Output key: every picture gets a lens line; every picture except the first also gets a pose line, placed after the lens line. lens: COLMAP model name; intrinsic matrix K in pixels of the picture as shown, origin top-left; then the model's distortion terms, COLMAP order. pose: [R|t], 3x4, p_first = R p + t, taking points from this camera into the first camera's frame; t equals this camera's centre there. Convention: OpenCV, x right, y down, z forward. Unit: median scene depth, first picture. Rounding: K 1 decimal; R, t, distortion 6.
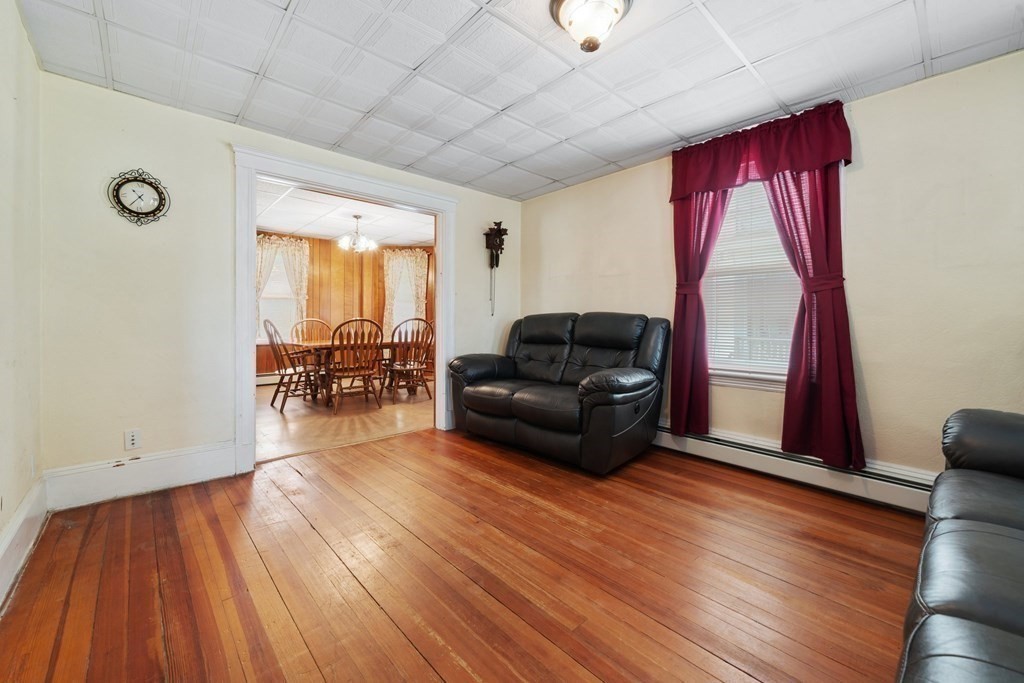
lens RADIAL K [[407.8, 0, 503.0], [0, 407.8, 320.6], [0, 0, 1]] dist [0.000189, -0.000004]
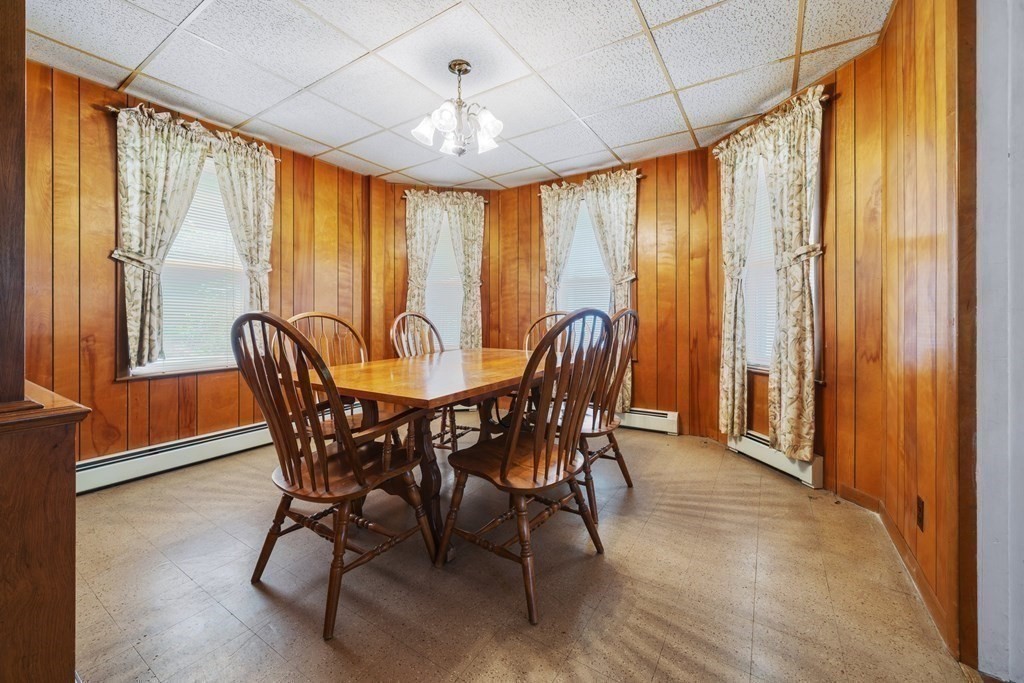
lens RADIAL K [[390.5, 0, 492.7], [0, 390.5, 316.5], [0, 0, 1]] dist [-0.000413, -0.000077]
pose [[0.967525, -0.009321, 0.252602, -0.508187], [0.009953, 0.999950, -0.001224, 0.004668], [-0.252578, 0.003698, 0.967569, 0.722465]]
